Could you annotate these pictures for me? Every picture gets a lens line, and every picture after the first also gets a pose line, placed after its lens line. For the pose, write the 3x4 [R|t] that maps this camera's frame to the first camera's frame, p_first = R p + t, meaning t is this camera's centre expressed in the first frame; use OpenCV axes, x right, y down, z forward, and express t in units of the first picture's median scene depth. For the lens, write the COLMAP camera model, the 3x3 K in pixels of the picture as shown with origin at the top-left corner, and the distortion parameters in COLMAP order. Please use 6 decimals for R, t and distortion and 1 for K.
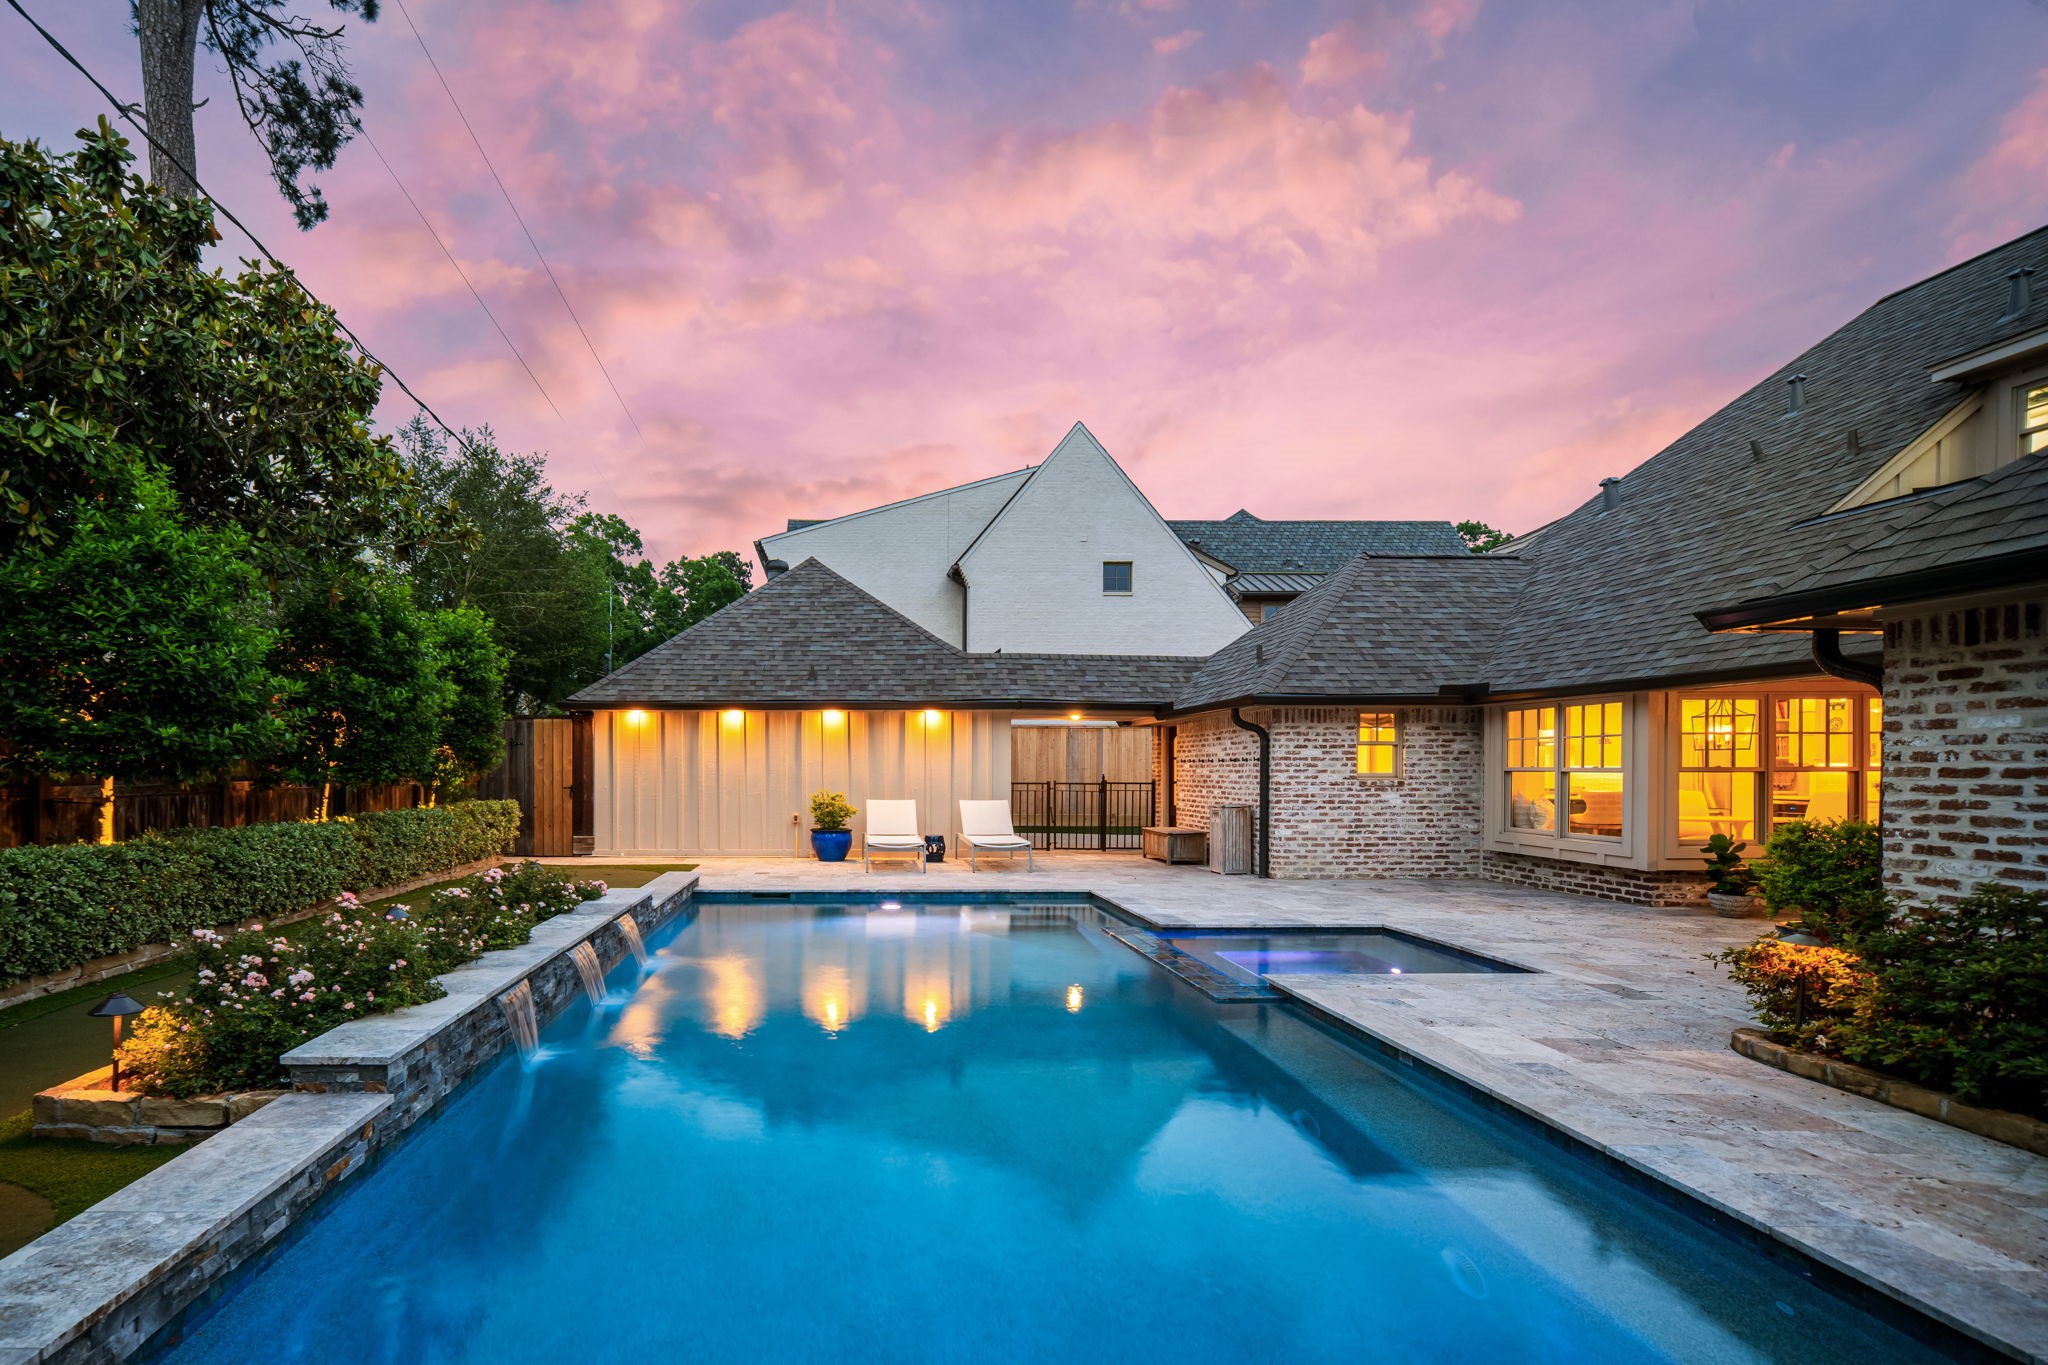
lens RADIAL K [[952.3, 0, 870.3], [0, 952.3, 781.2], [0, 0, 1]] dist [0.002072, 0.003096]
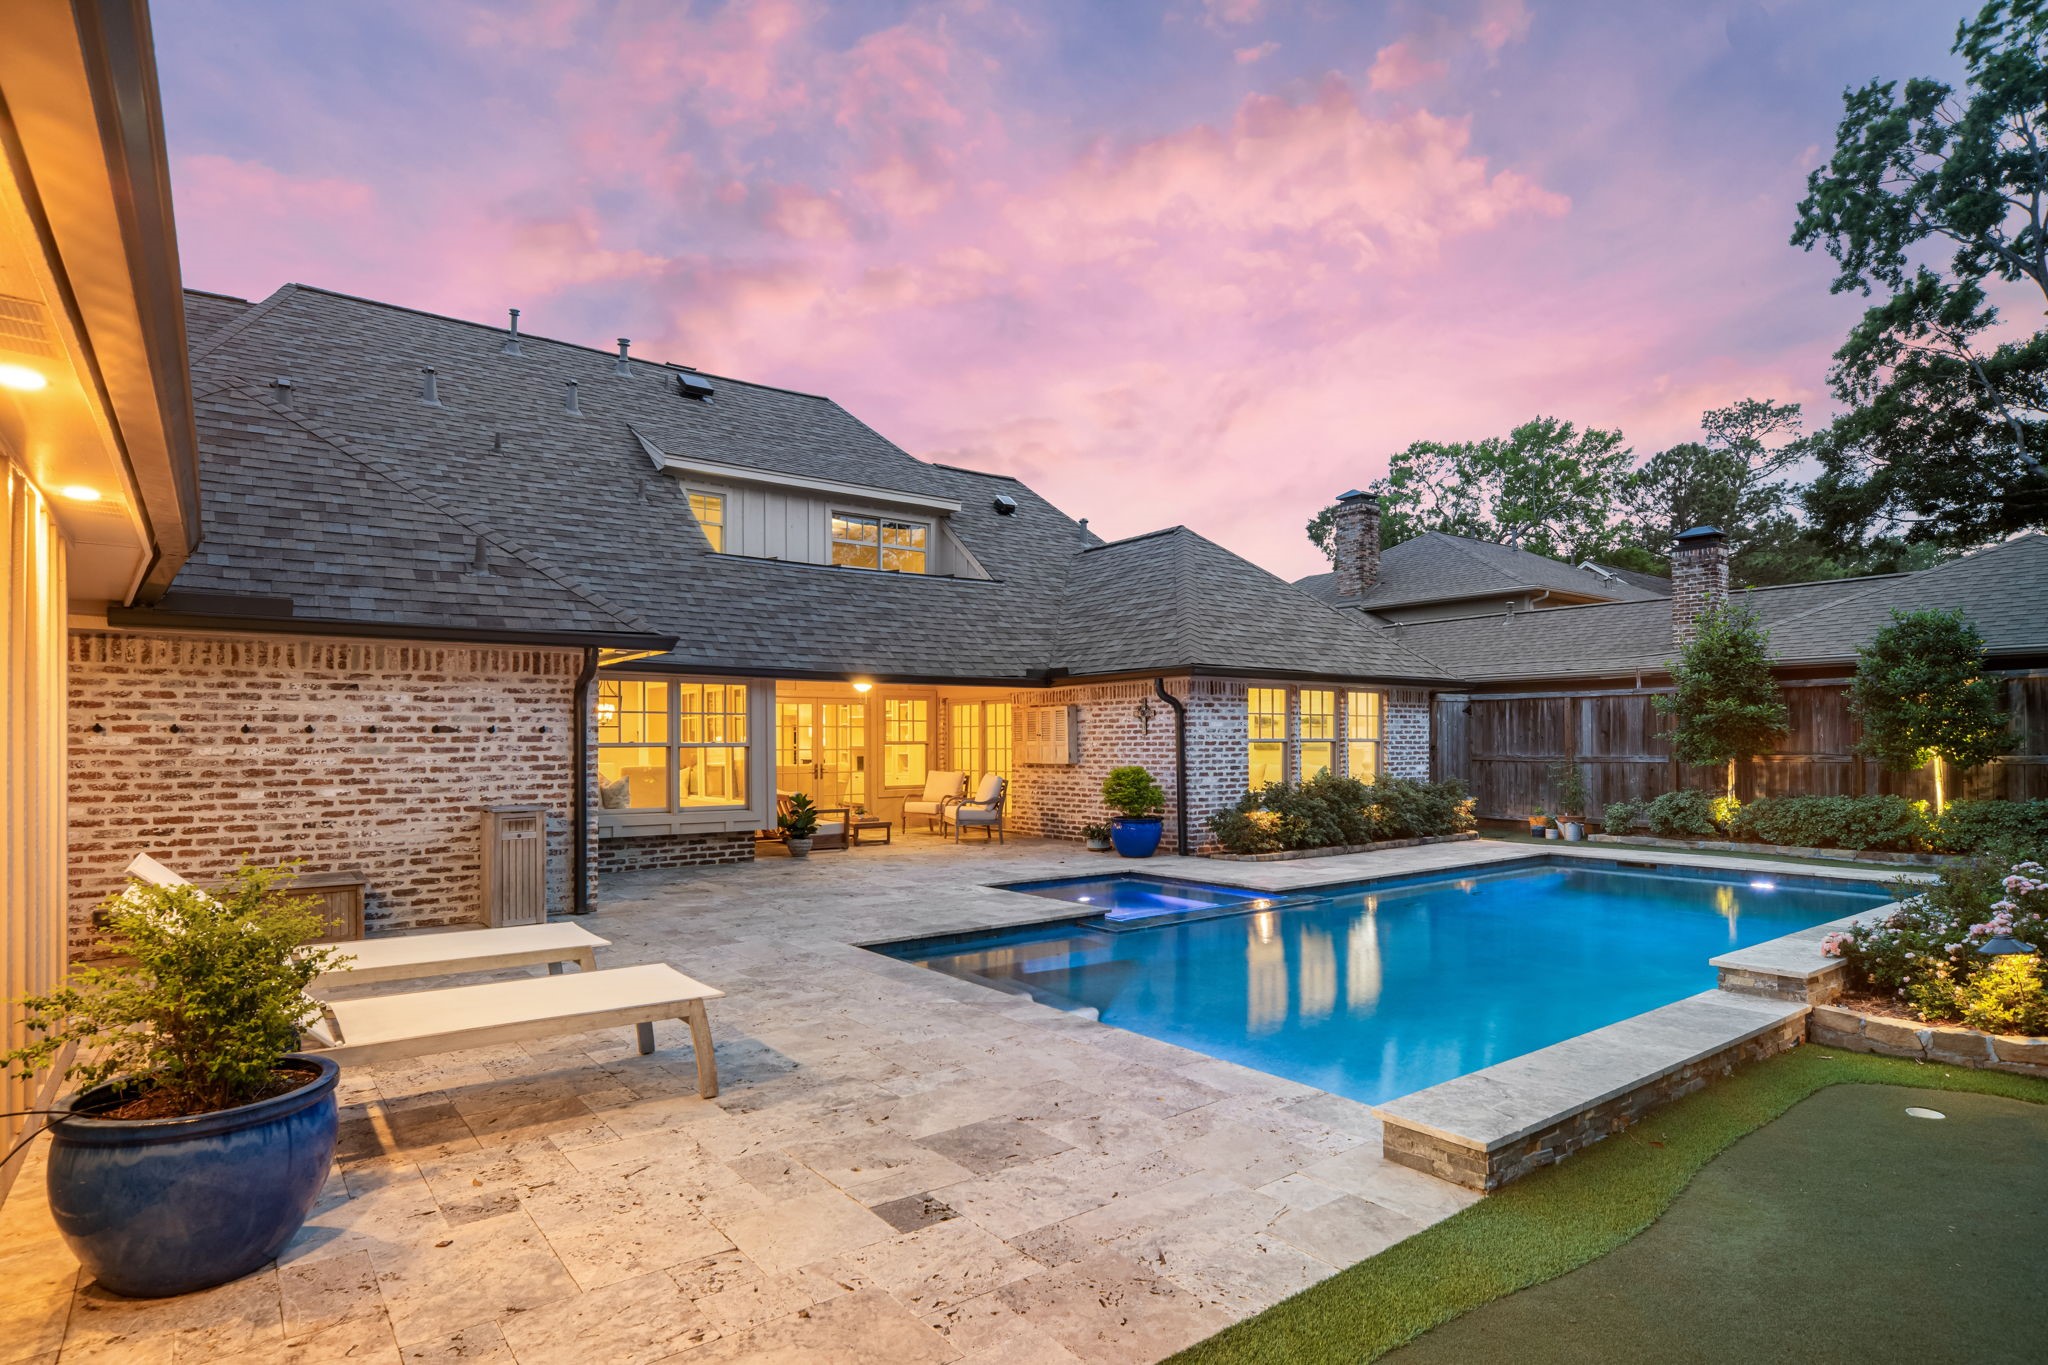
lens RADIAL K [[1067.7, 0, 1001.3], [0, 1067.7, 714.2], [0, 0, 1]] dist [-0.004746, -0.000692]
pose [[-0.572507, 0.022698, 0.819585, -0.346602], [0.014402, 0.999741, -0.017627, -0.016953], [-0.819773, 0.001712, -0.572686, 1.193976]]
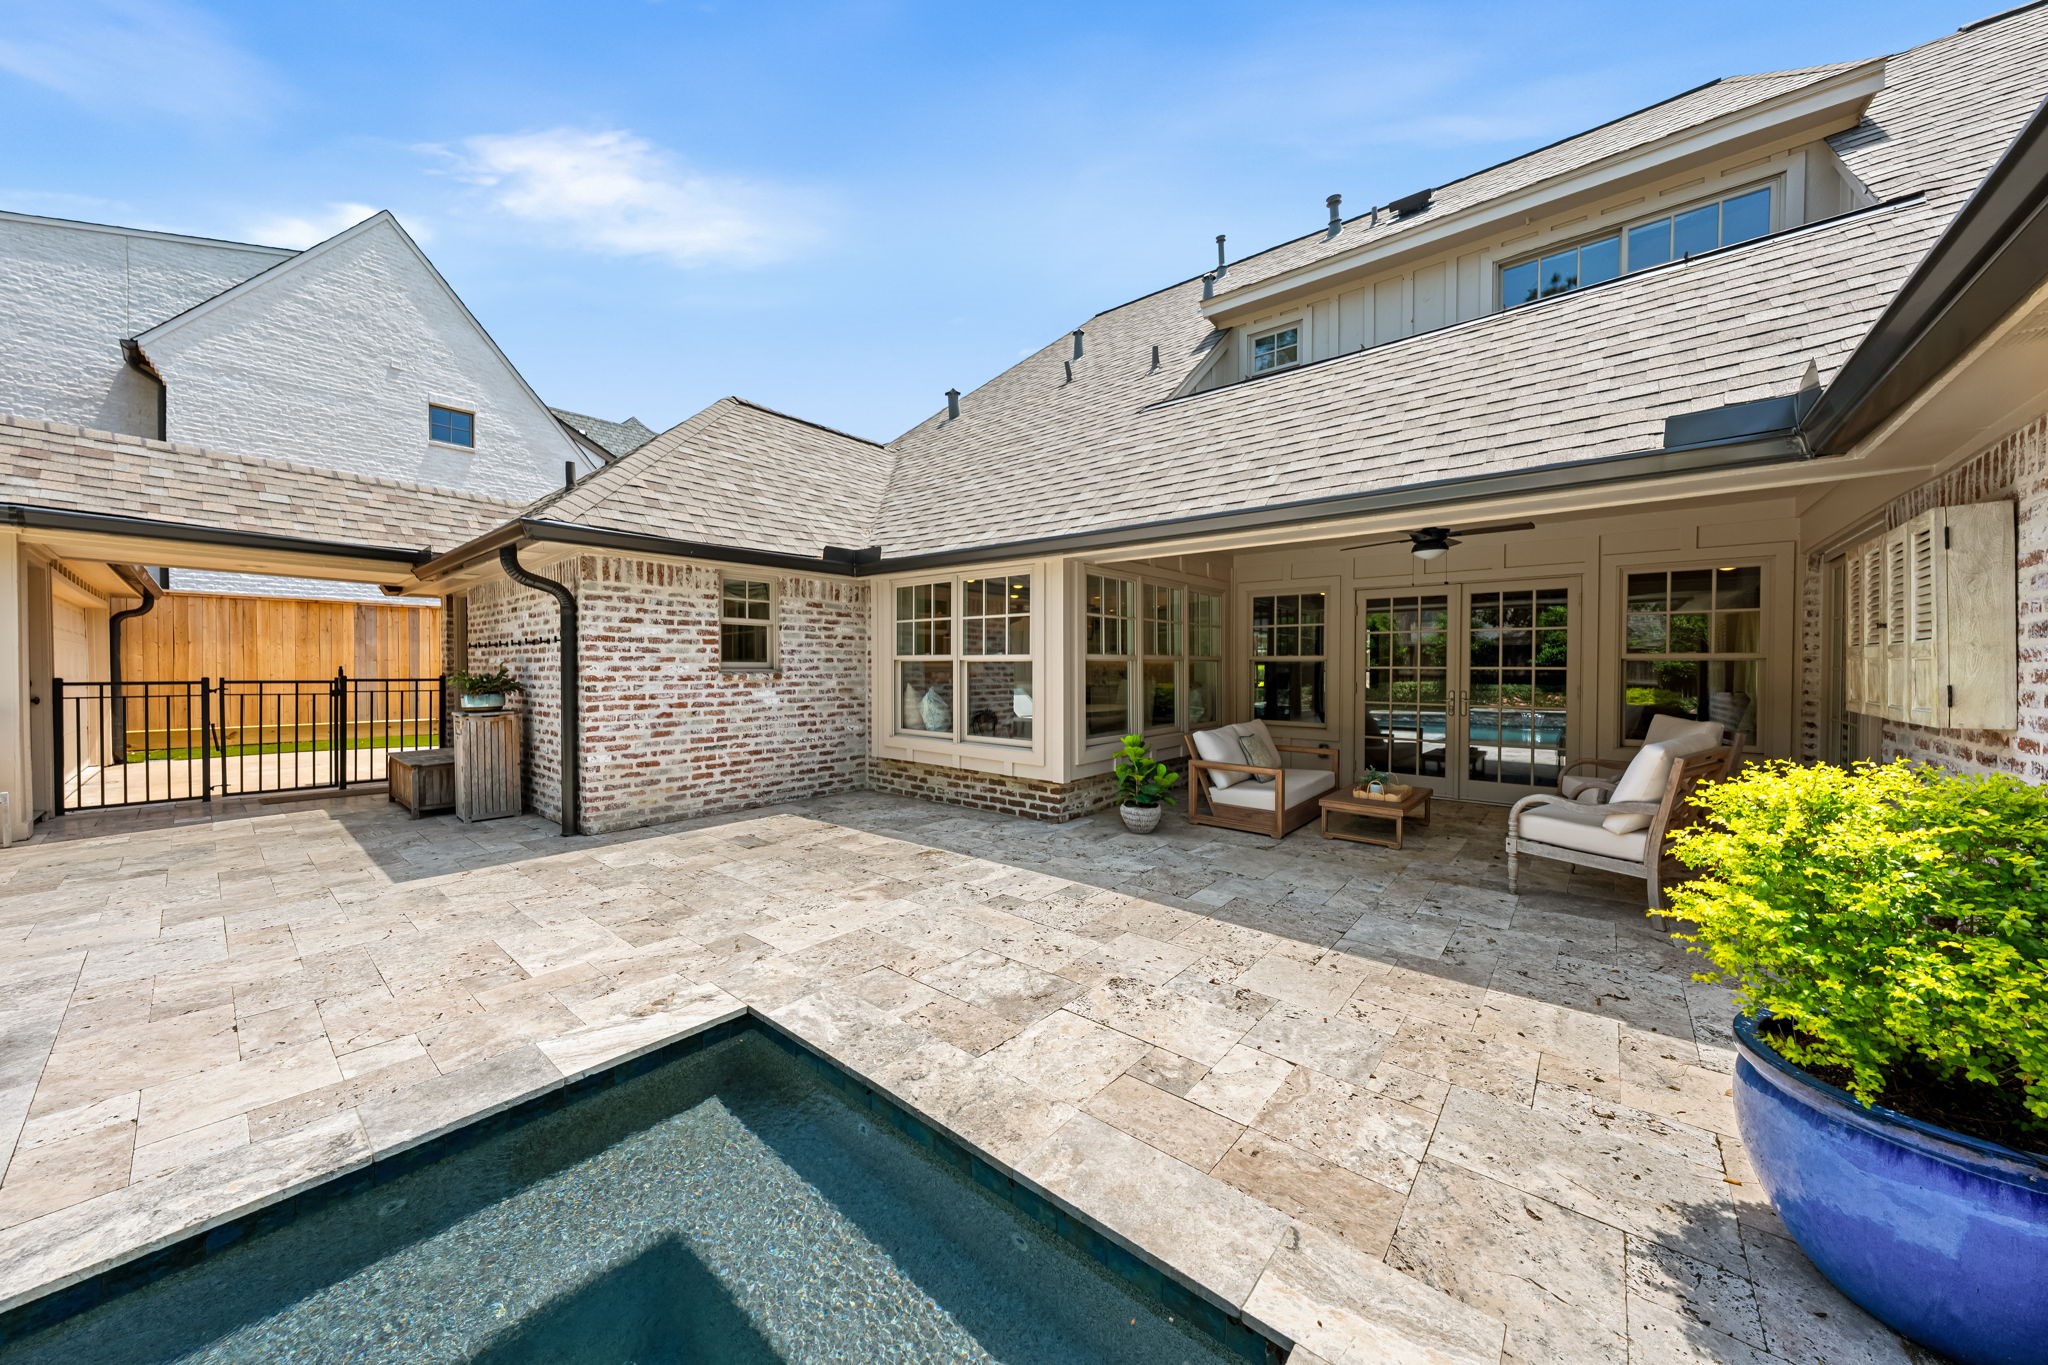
lens RADIAL K [[698.2, 0, 1019.8], [0, 698.2, 676.1], [0, 0, 1]] dist [-0.001412, -0.000267]
pose [[0.663280, -0.011331, 0.748285, 0.275121], [0.009053, 0.999934, 0.007117, -0.000092], [-0.748316, 0.002053, 0.663339, 0.498203]]
